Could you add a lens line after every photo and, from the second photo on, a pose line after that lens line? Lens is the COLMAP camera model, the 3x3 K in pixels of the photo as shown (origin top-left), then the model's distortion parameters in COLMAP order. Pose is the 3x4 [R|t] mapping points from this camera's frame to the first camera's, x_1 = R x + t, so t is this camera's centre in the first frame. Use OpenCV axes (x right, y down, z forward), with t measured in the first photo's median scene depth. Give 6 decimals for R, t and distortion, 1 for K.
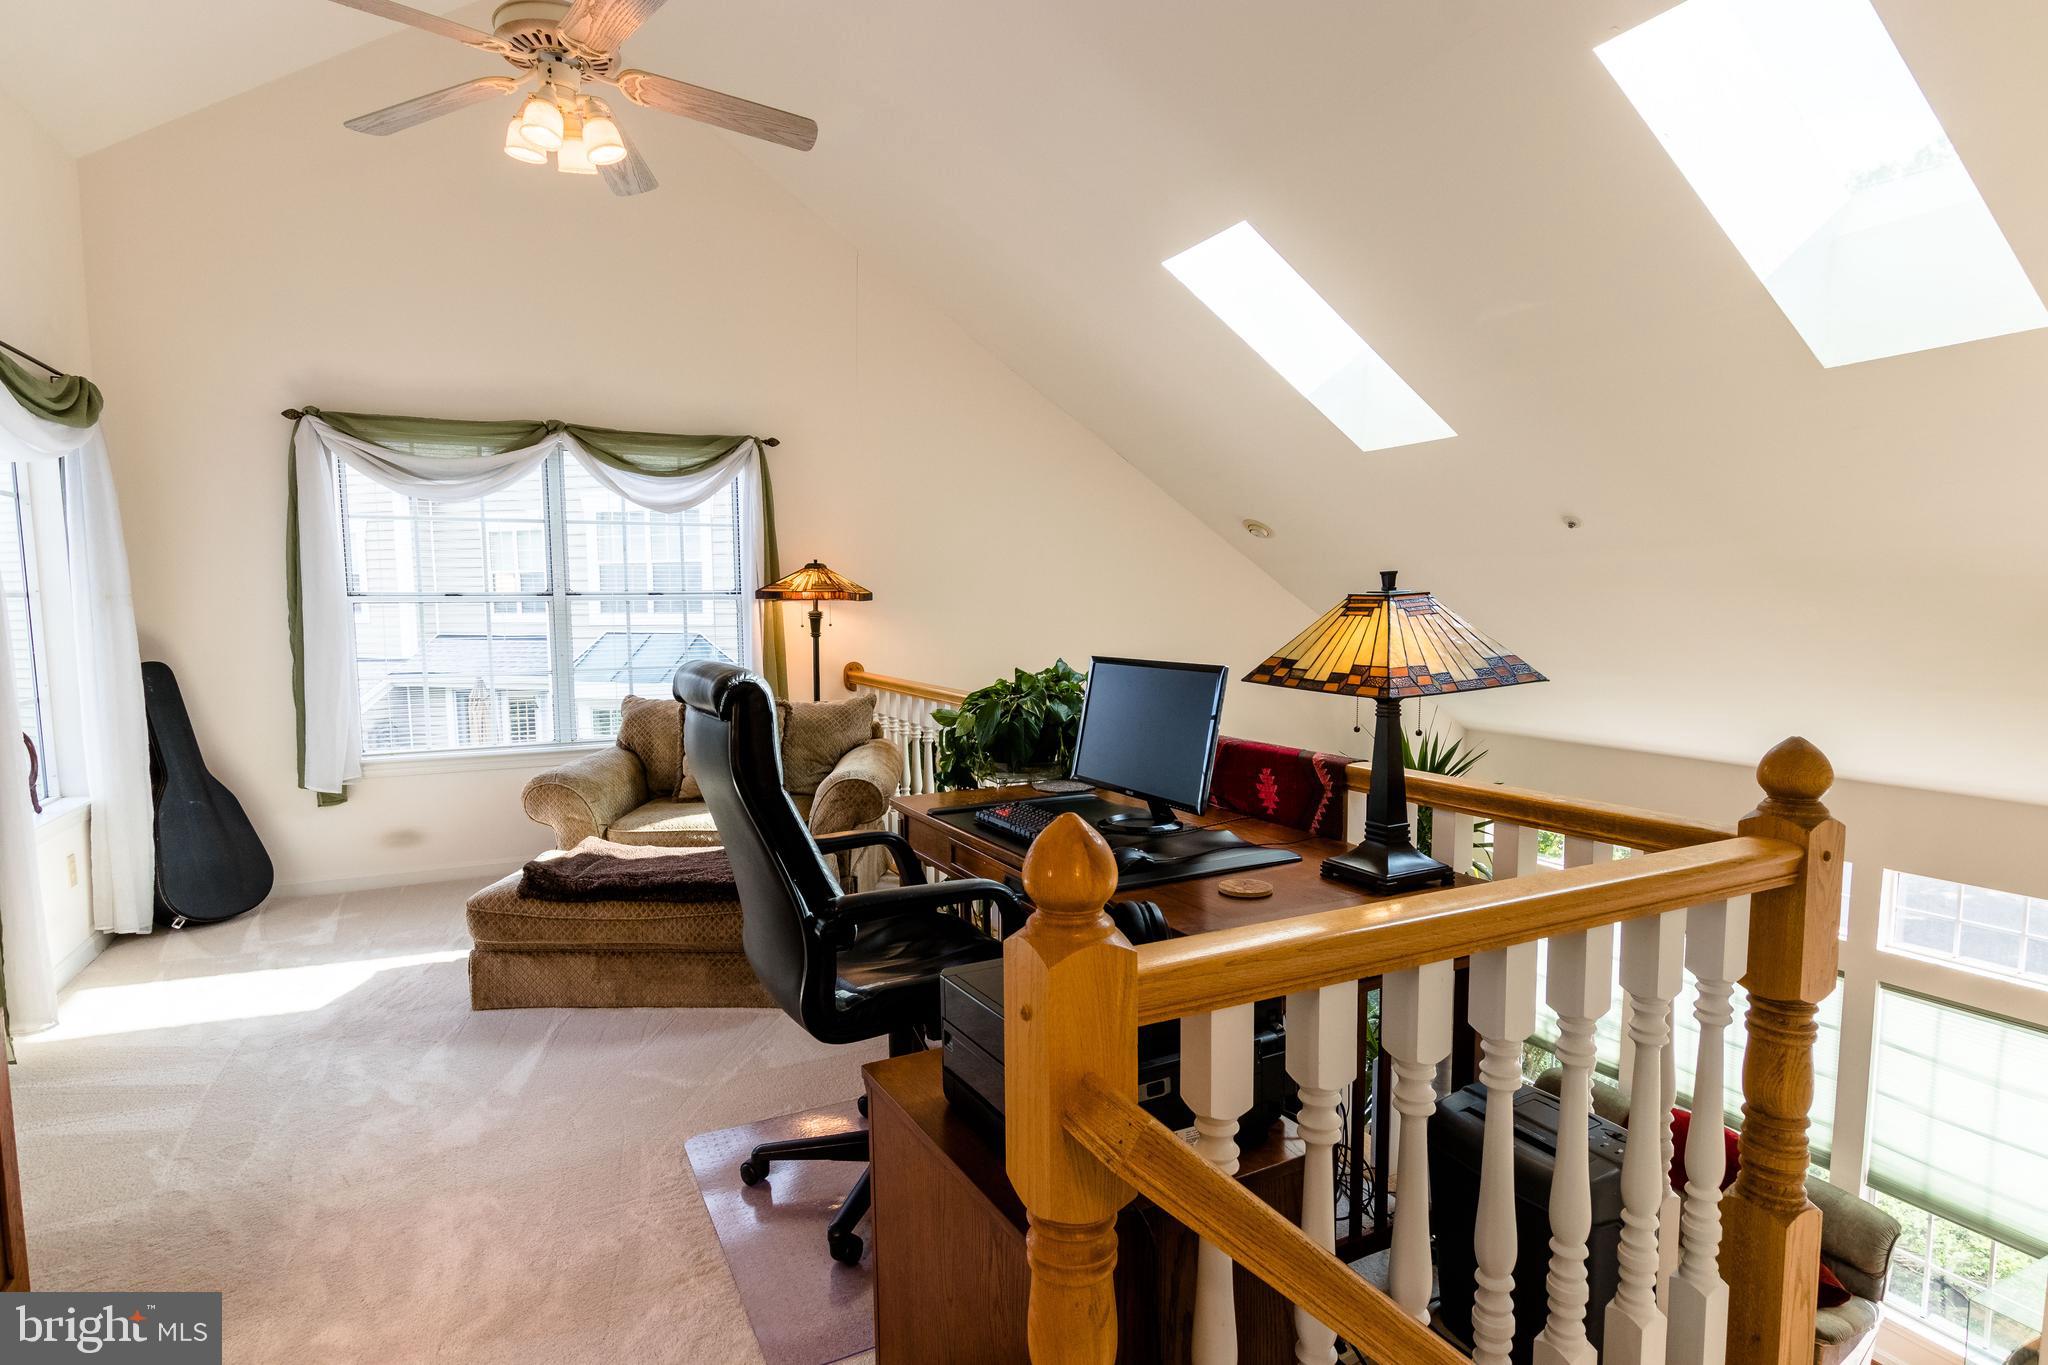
lens RADIAL K [[1076.1, 0, 1024.0], [0, 1076.1, 682.5], [0, 0, 1]] dist [0.017875, -0.010593]
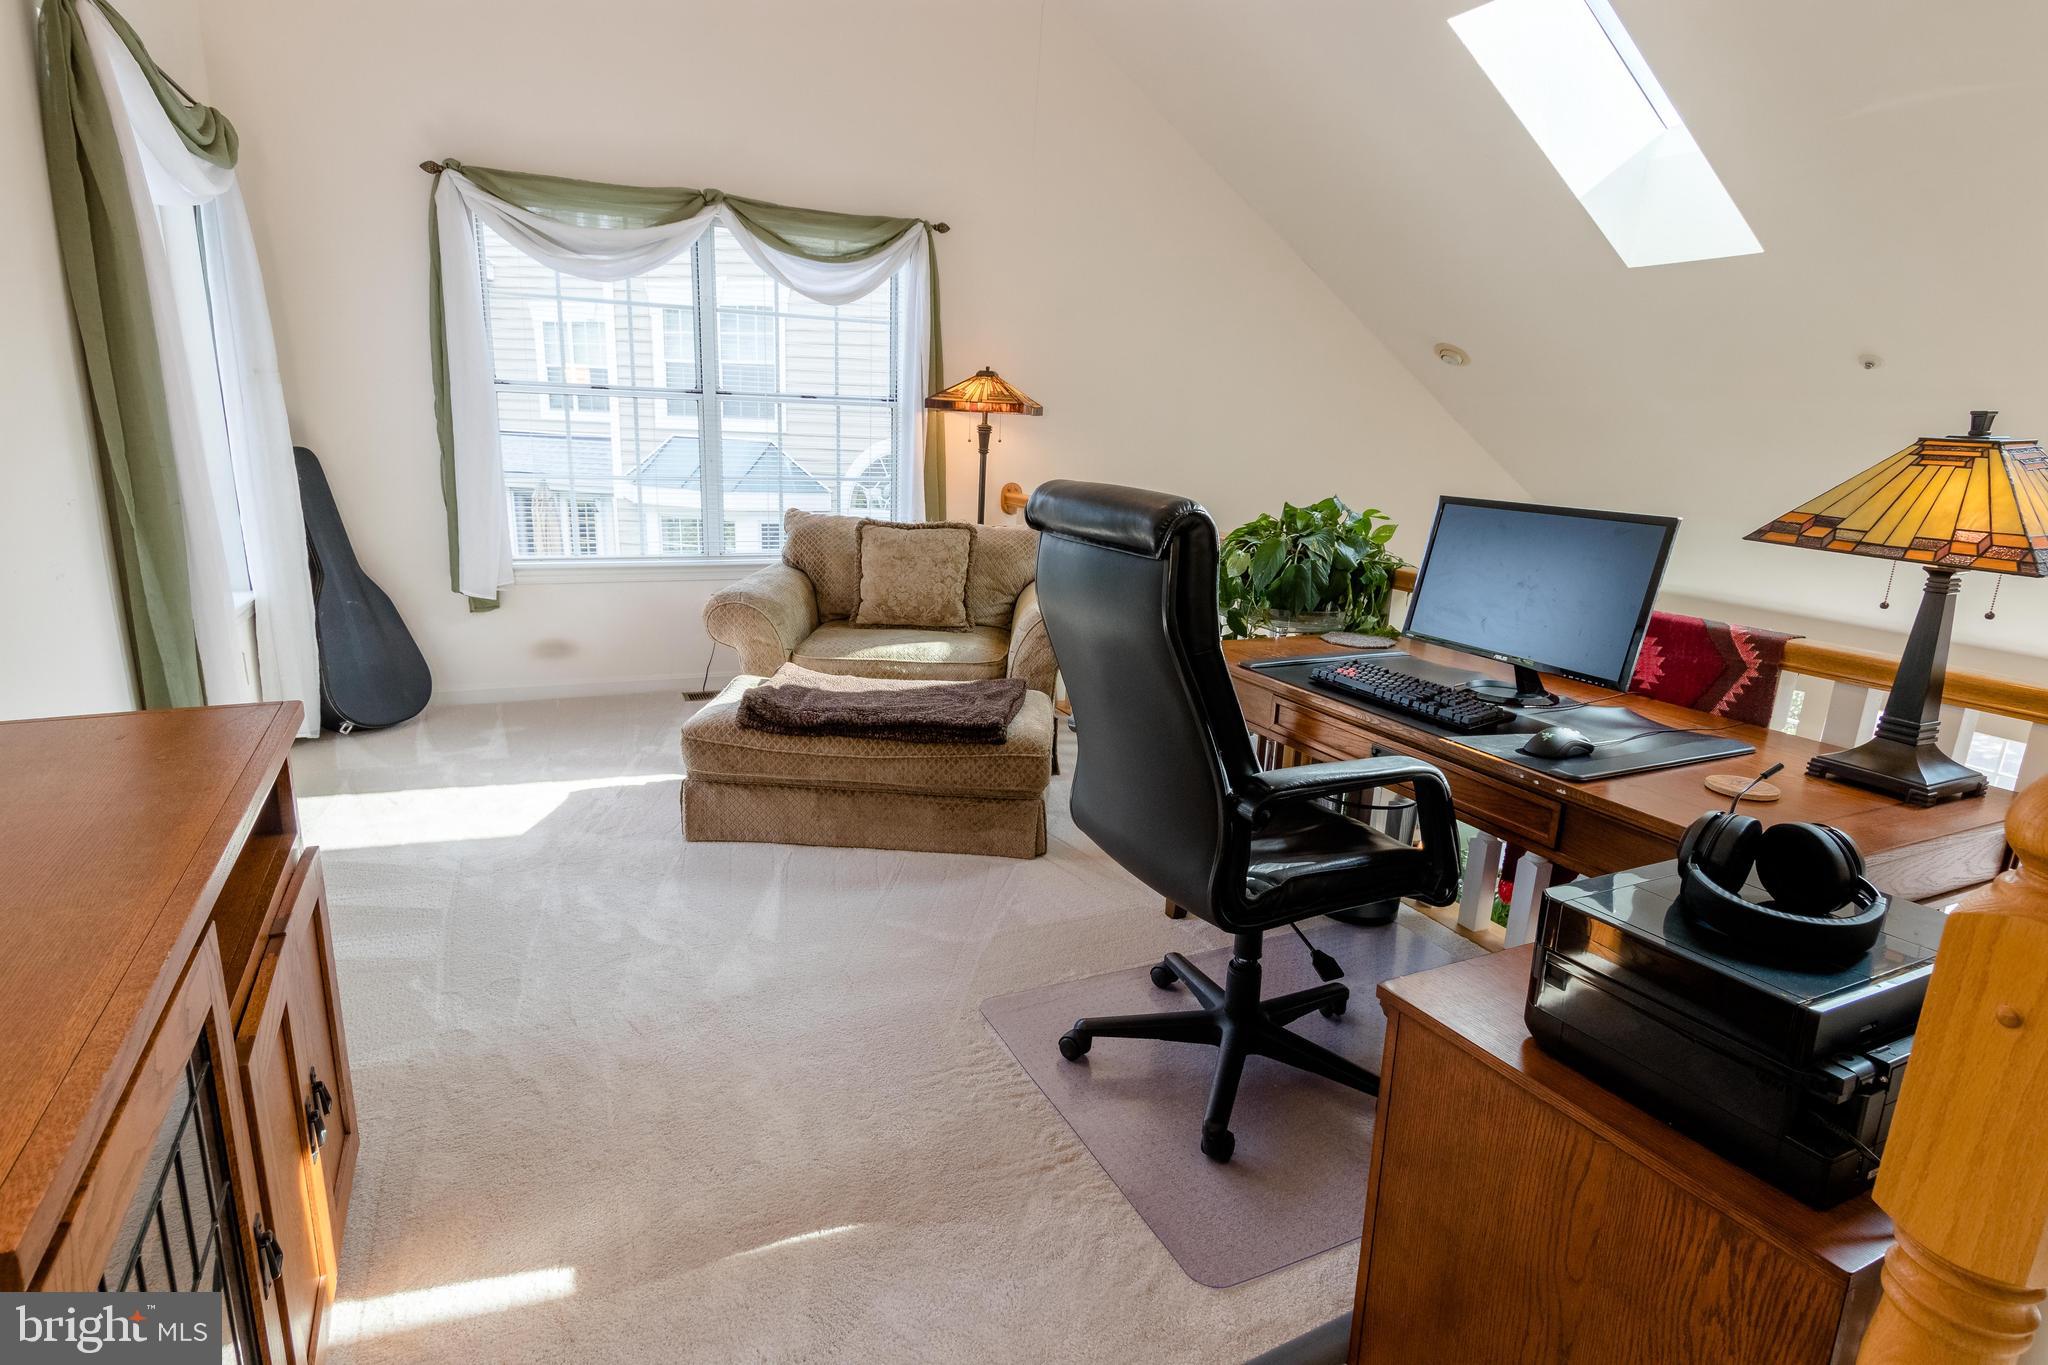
lens RADIAL K [[1077.8, 0, 1024.0], [0, 1077.8, 682.5], [0, 0, 1]] dist [-0.000320, 0.010269]
pose [[0.998629, 0.050963, -0.011978, -0.207960], [-0.048363, 0.985668, 0.161616, -0.000236], [0.020043, -0.160815, 0.986781, 0.096765]]
